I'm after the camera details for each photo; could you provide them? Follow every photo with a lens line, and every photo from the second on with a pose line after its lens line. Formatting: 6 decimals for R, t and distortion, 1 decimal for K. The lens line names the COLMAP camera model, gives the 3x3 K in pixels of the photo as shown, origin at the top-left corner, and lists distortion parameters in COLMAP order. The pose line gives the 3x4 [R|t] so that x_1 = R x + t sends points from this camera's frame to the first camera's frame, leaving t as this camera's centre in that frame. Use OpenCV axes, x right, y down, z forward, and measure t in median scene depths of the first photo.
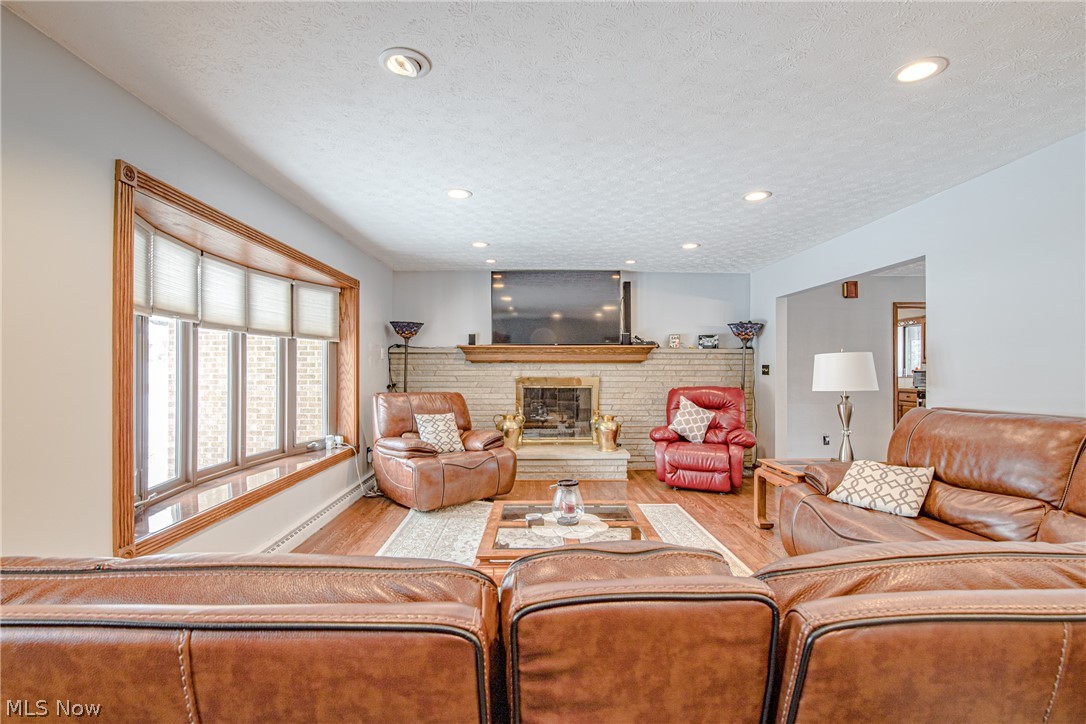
lens RADIAL K [[491.9, 0, 543.0], [0, 491.9, 362.0], [0, 0, 1]] dist [0.000196, -0.013251]
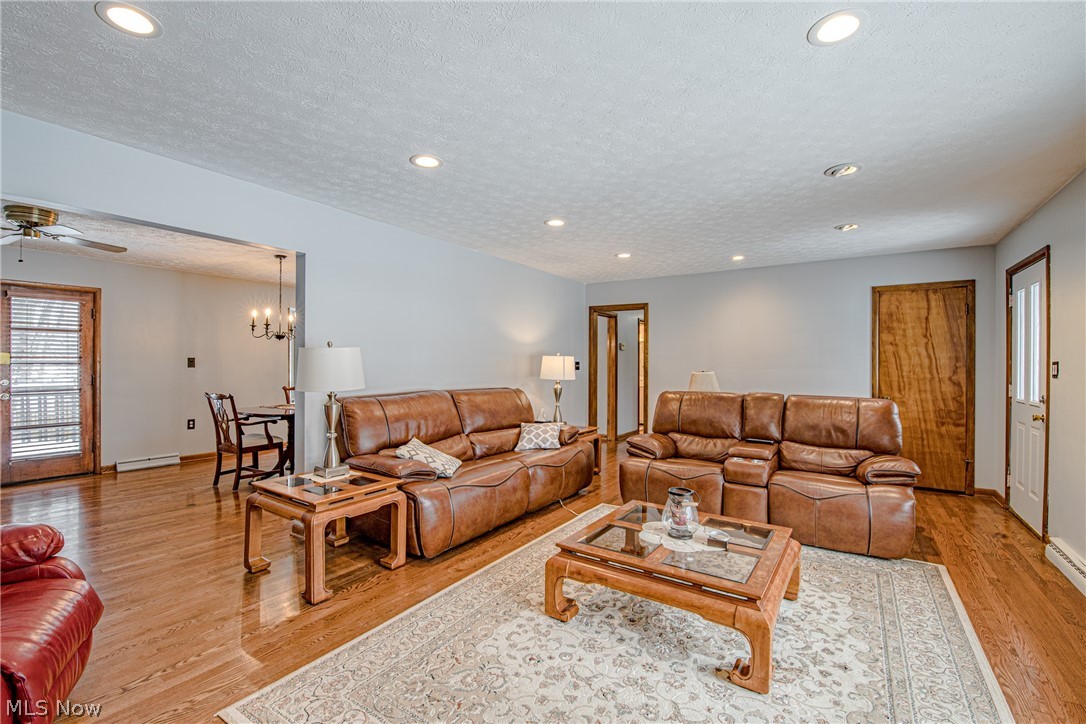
lens RADIAL K [[472.0, 0, 540.8], [0, 472.0, 365.8], [0, 0, 1]] dist [-0.002620, -0.011757]
pose [[-0.828445, -0.004884, 0.560049, -0.122803], [-0.009949, 0.999933, -0.005998, 0.012566], [-0.559982, -0.010541, -0.828437, 1.029923]]
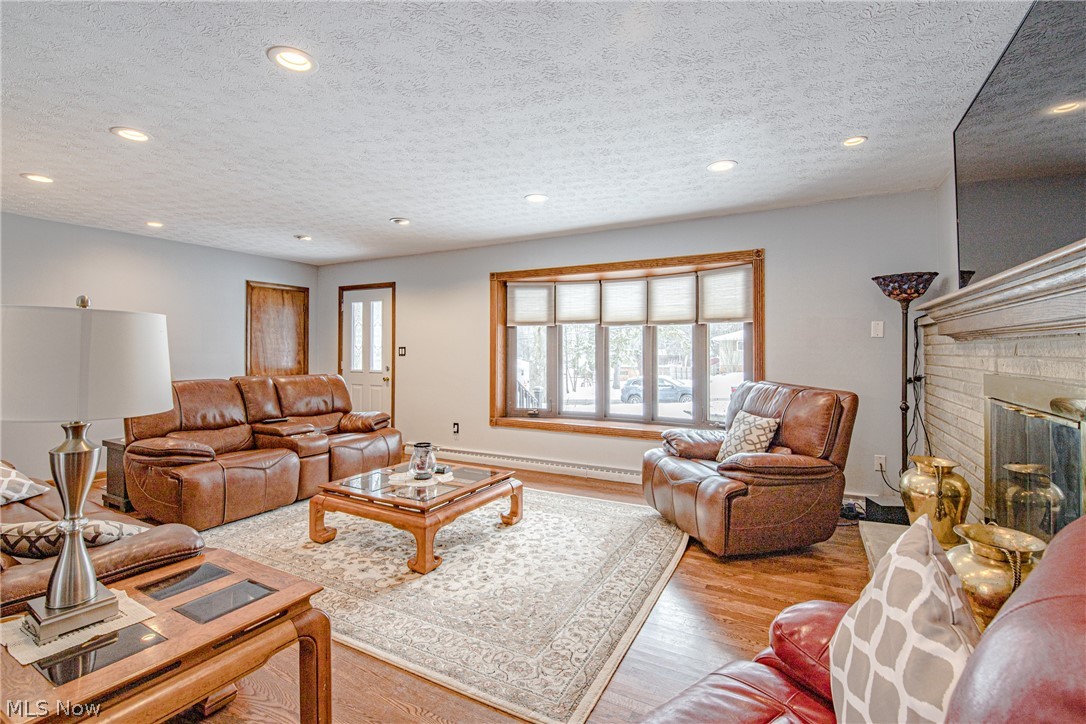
lens RADIAL K [[491.9, 0, 543.0], [0, 491.9, 362.0], [0, 0, 1]] dist [0.000196, -0.013251]
pose [[-0.484537, 0.024164, -0.874437, 0.529341], [0.007198, 0.999695, 0.023637, 0.007340], [0.874741, 0.005159, -0.484563, 1.018216]]
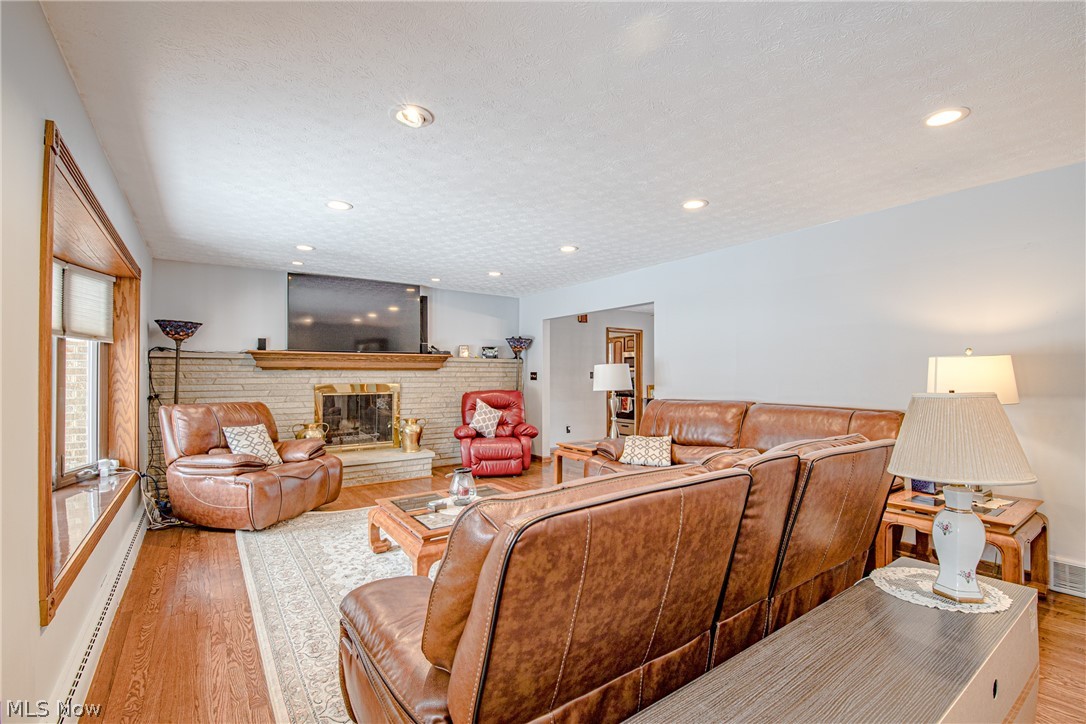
lens RADIAL K [[491.9, 0, 543.0], [0, 491.9, 362.0], [0, 0, 1]] dist [0.000196, -0.013251]
pose [[0.822951, 0.012351, 0.567978, -0.263291], [-0.004049, 0.999866, -0.015877, -0.000156], [-0.568098, 0.010766, 0.822890, -0.055646]]
